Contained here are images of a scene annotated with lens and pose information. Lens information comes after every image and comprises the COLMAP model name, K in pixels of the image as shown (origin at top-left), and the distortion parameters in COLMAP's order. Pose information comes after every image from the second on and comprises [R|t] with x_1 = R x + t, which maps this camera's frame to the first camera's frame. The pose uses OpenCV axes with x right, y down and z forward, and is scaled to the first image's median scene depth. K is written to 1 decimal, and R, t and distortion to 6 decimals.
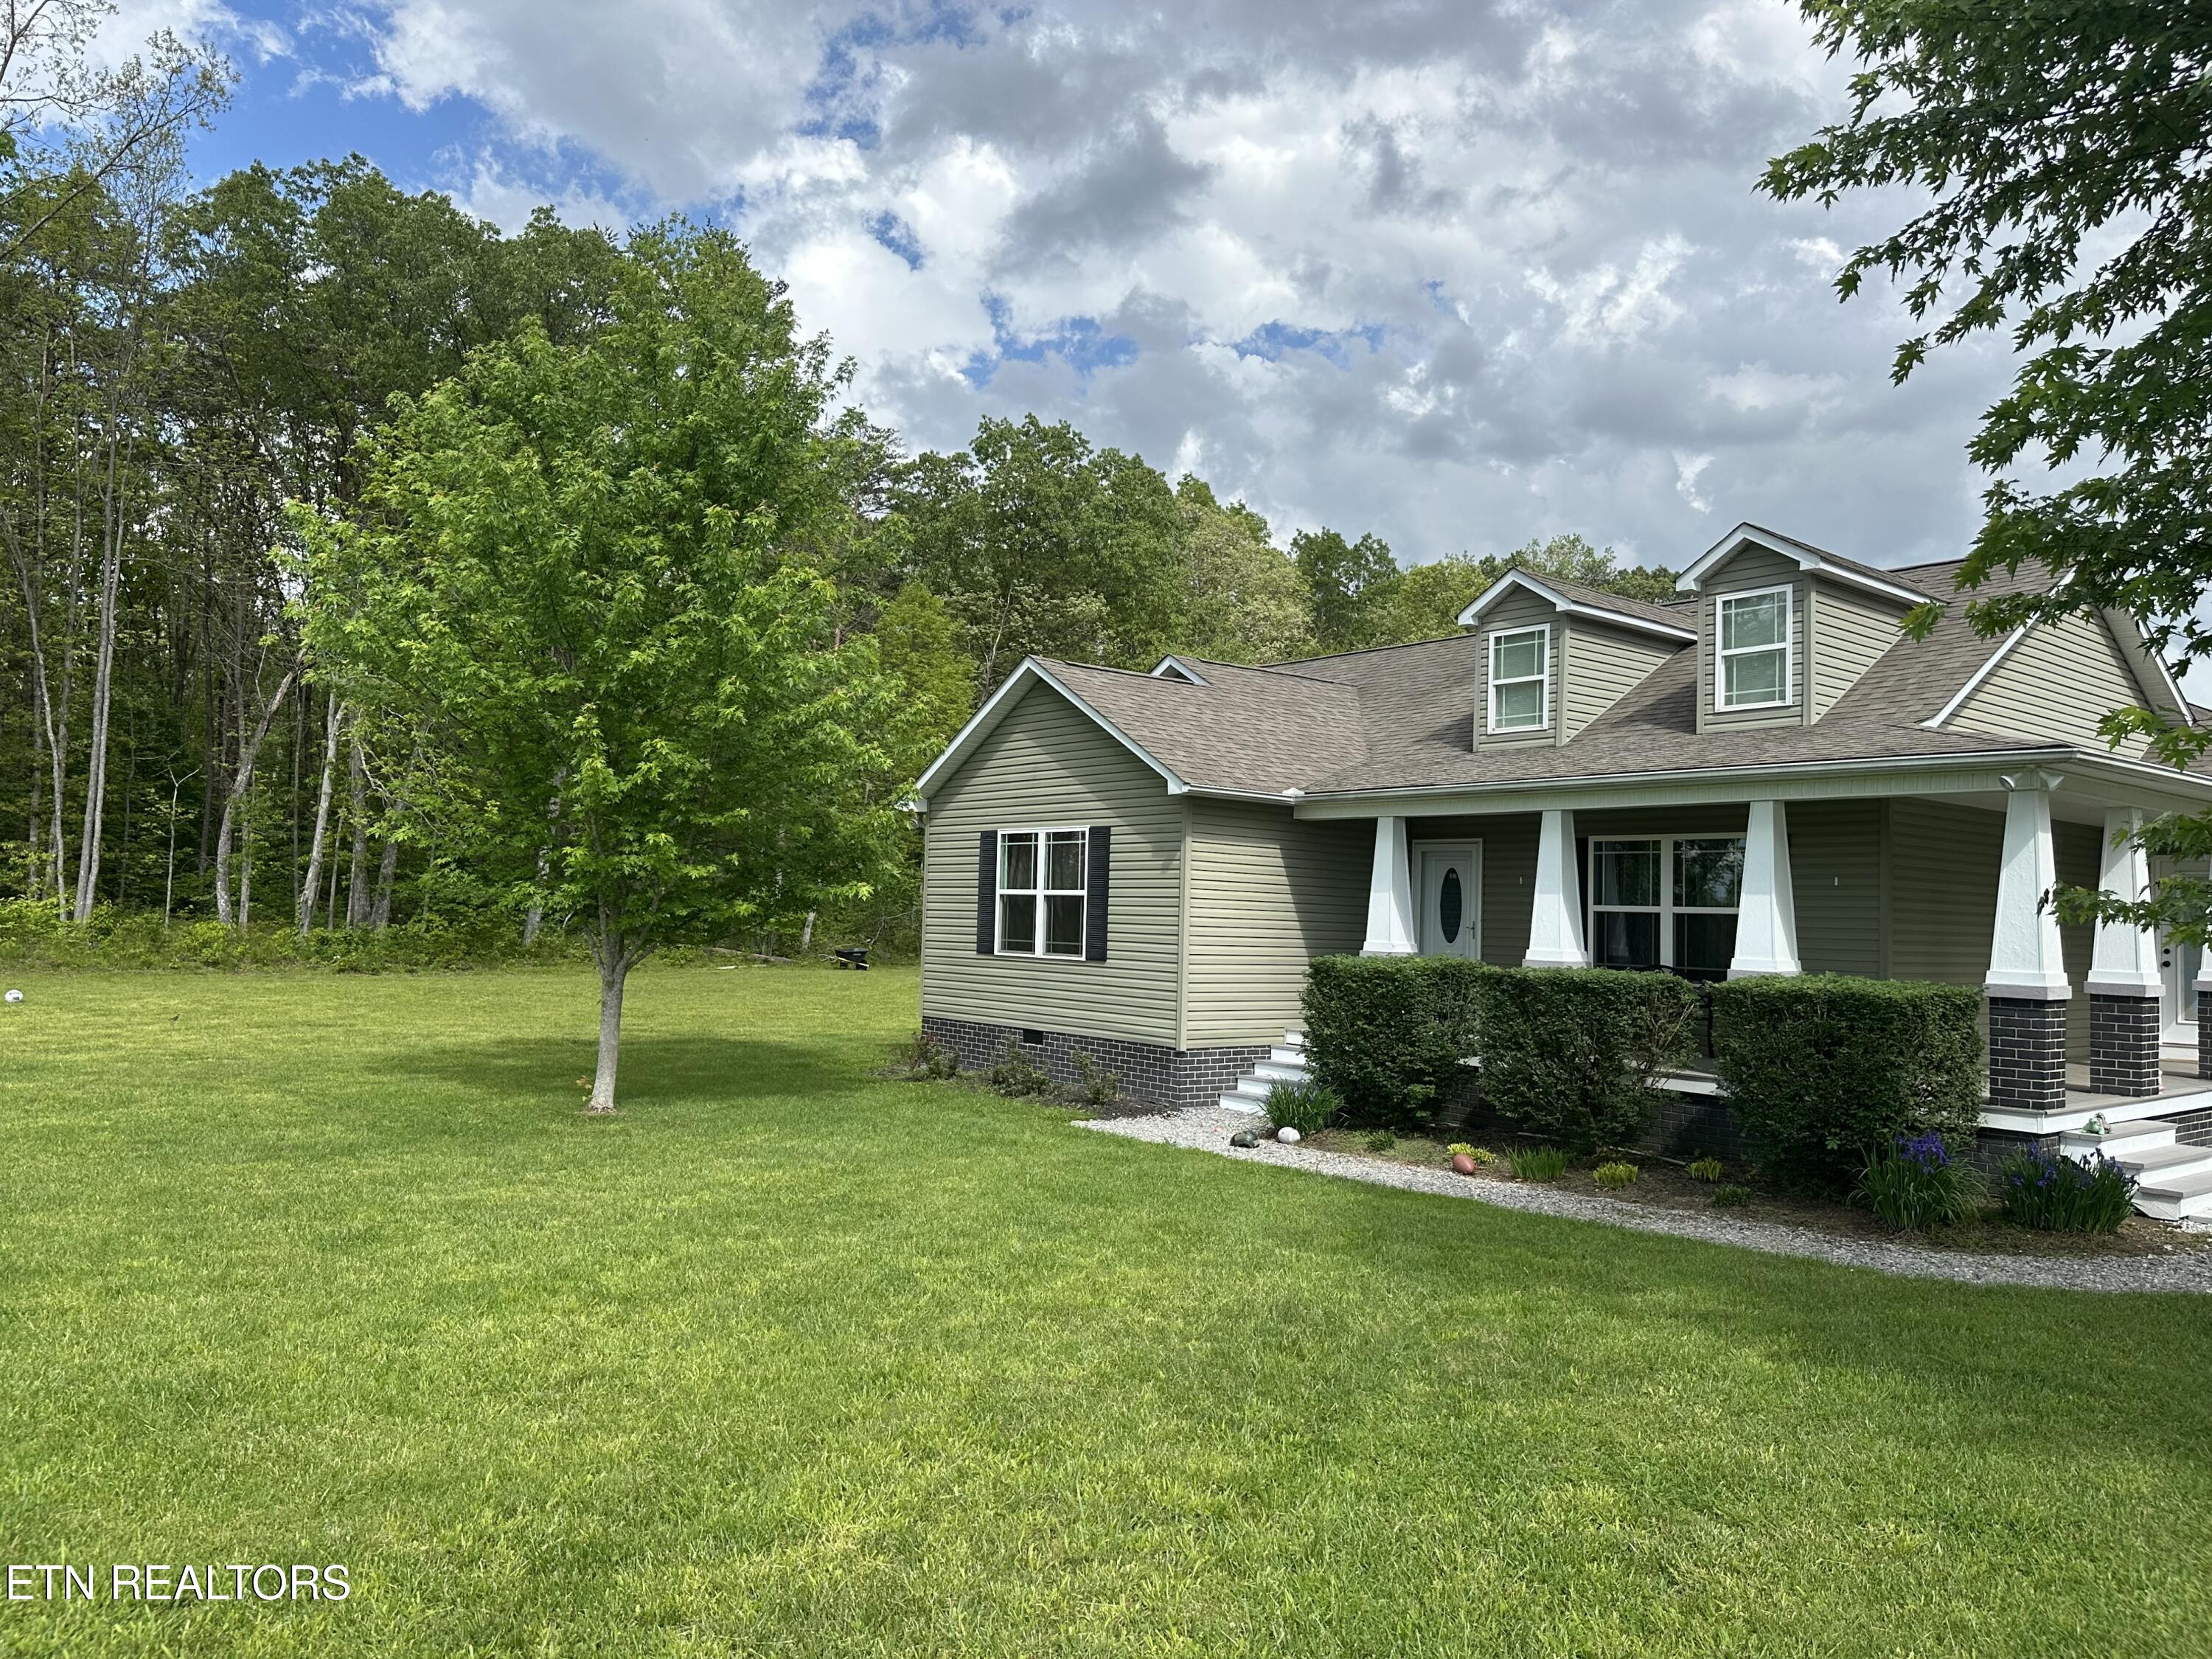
lens RADIAL K [[1544.5, 0, 1087.7], [0, 1544.5, 830.5], [0, 0, 1]] dist [0.056346, -0.068700]
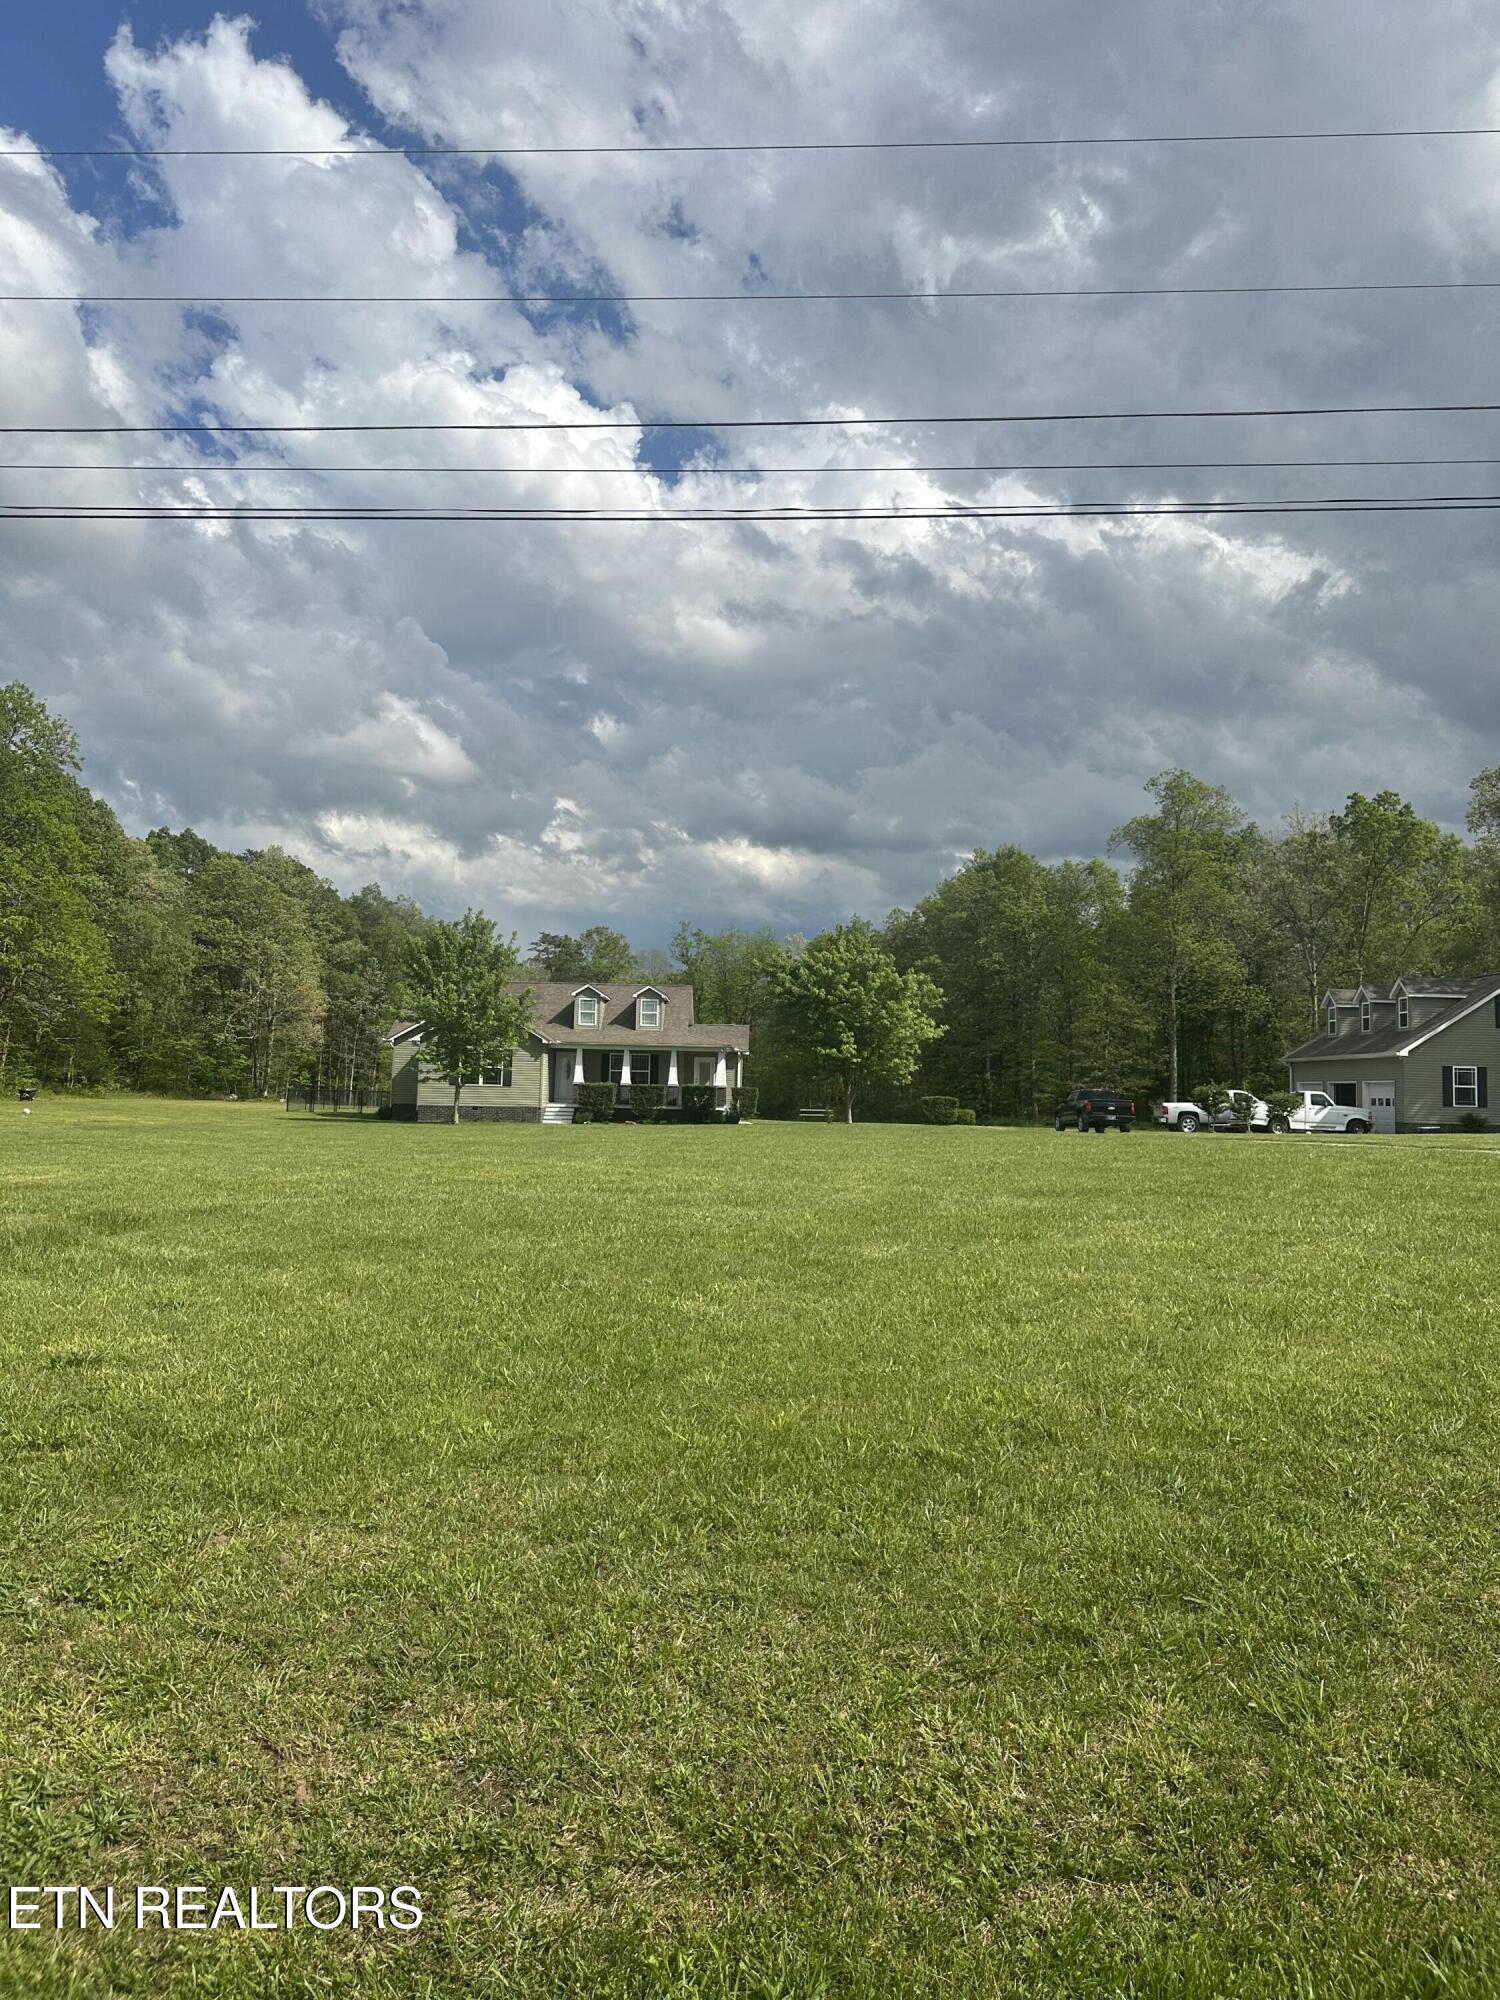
lens RADIAL K [[1396.5, 0, 718.6], [0, 1396.5, 979.0], [0, 0, 1]] dist [0.056346, -0.068700]
pose [[0.634289, 0.045130, 0.771777, -0.472766], [-0.044271, 0.998777, -0.022019, -0.025141], [-0.771827, -0.020201, 0.635512, -0.315923]]
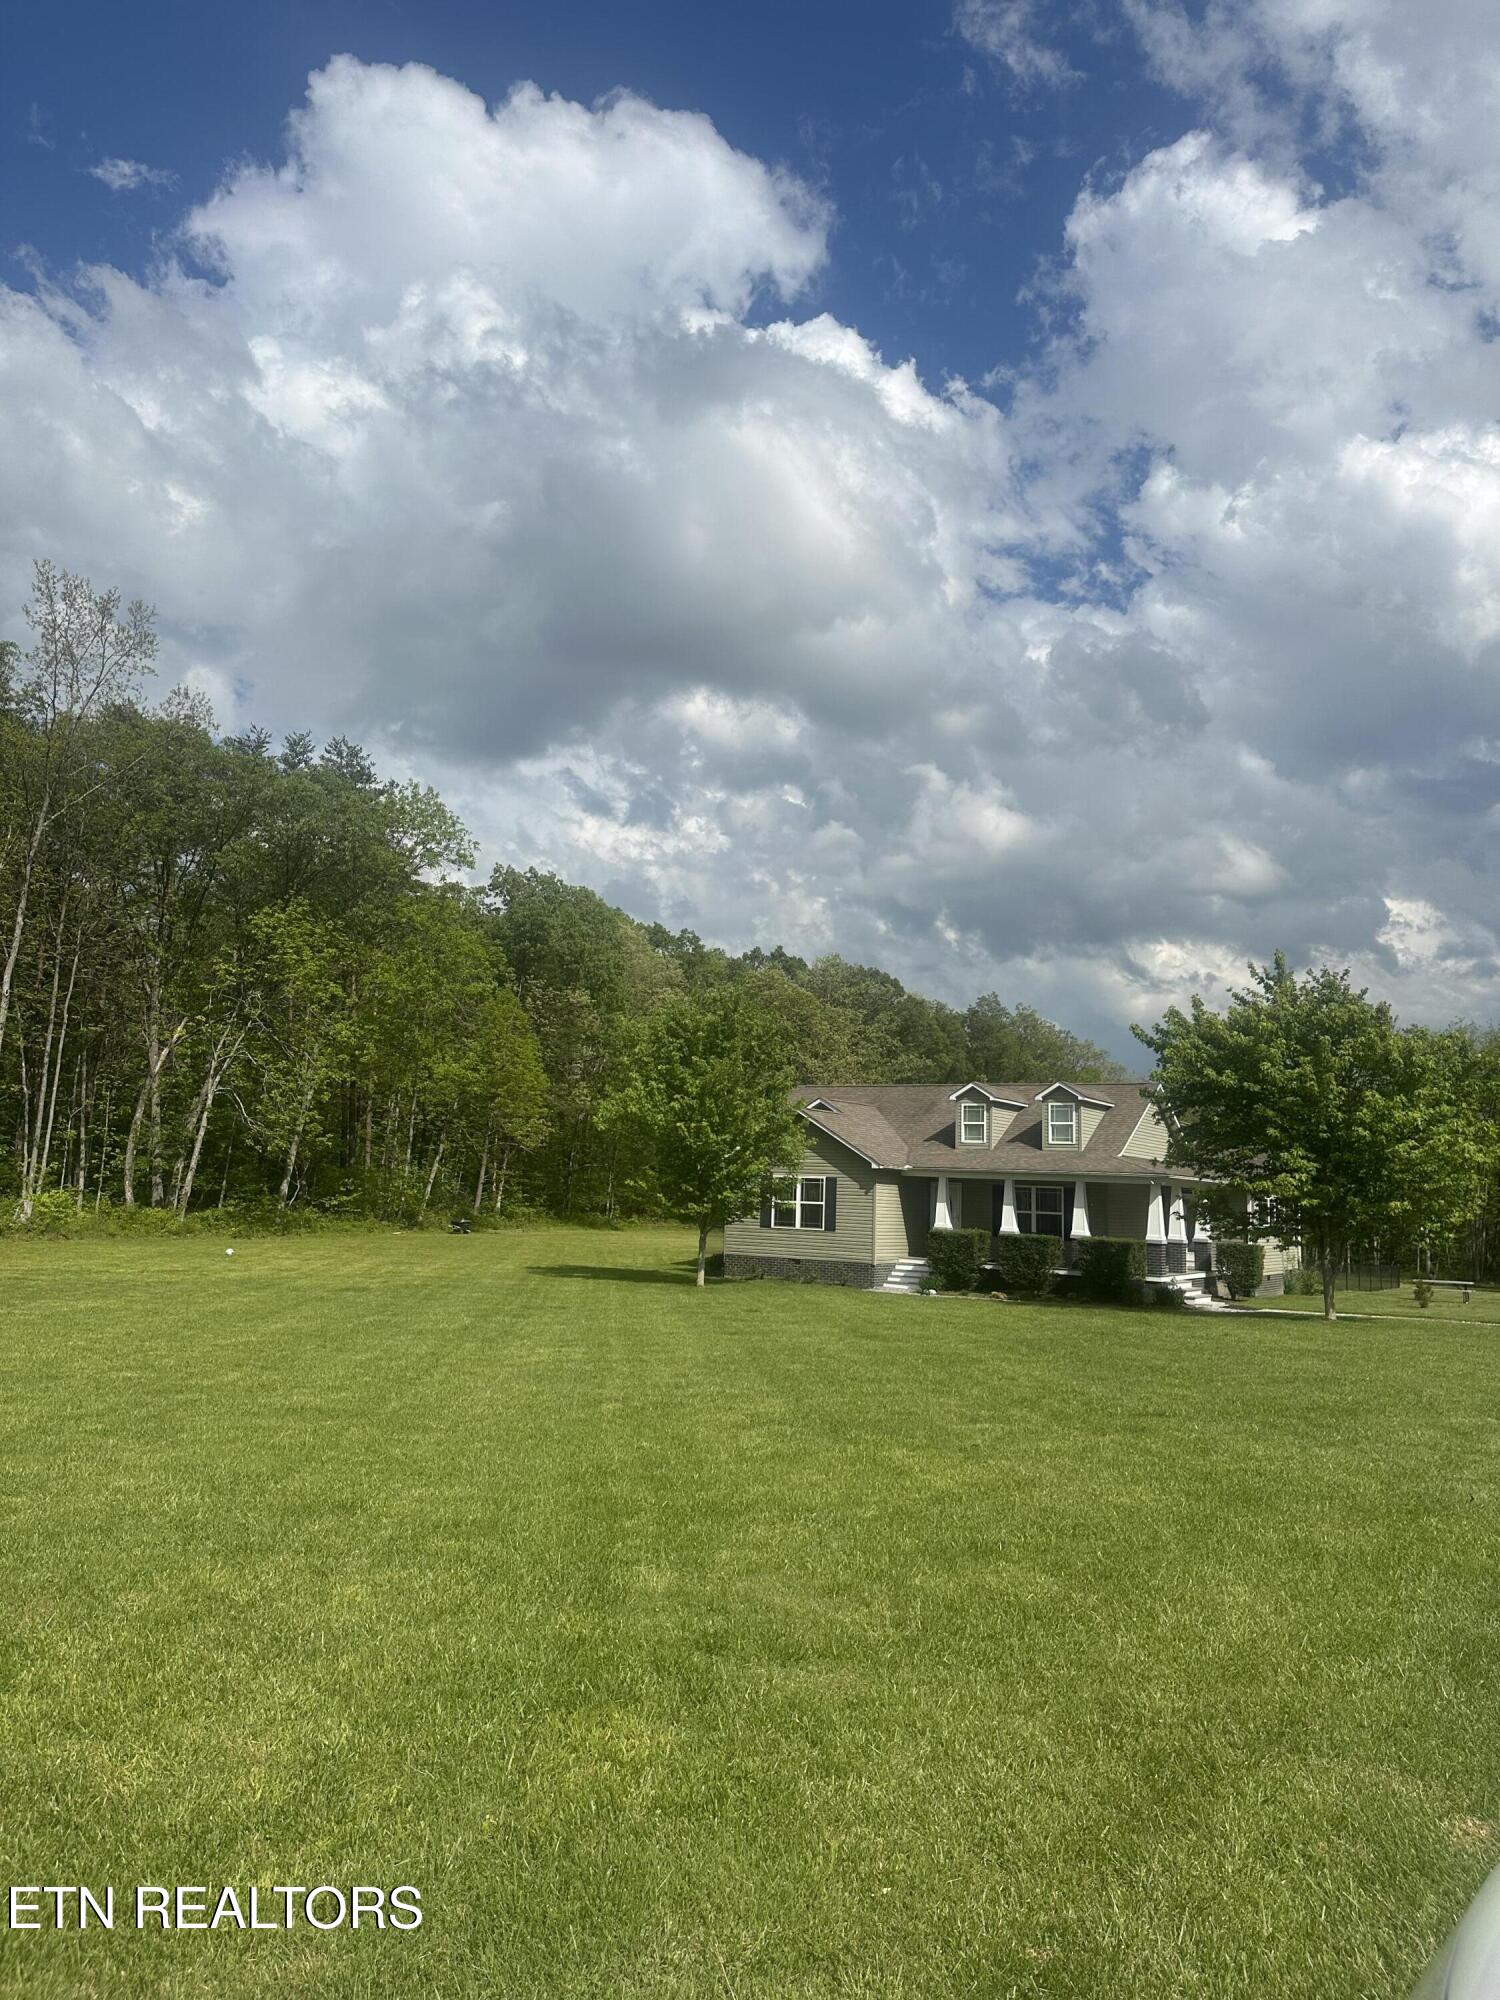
lens RADIAL K [[1396.5, 0, 715.4], [0, 1396.5, 977.2], [0, 0, 1]] dist [0.056346, -0.068700]
pose [[0.949892, 0.056285, 0.307469, -0.190010], [-0.028951, 0.995268, -0.092751, -0.023689], [-0.311235, 0.079202, 0.947027, -0.244881]]
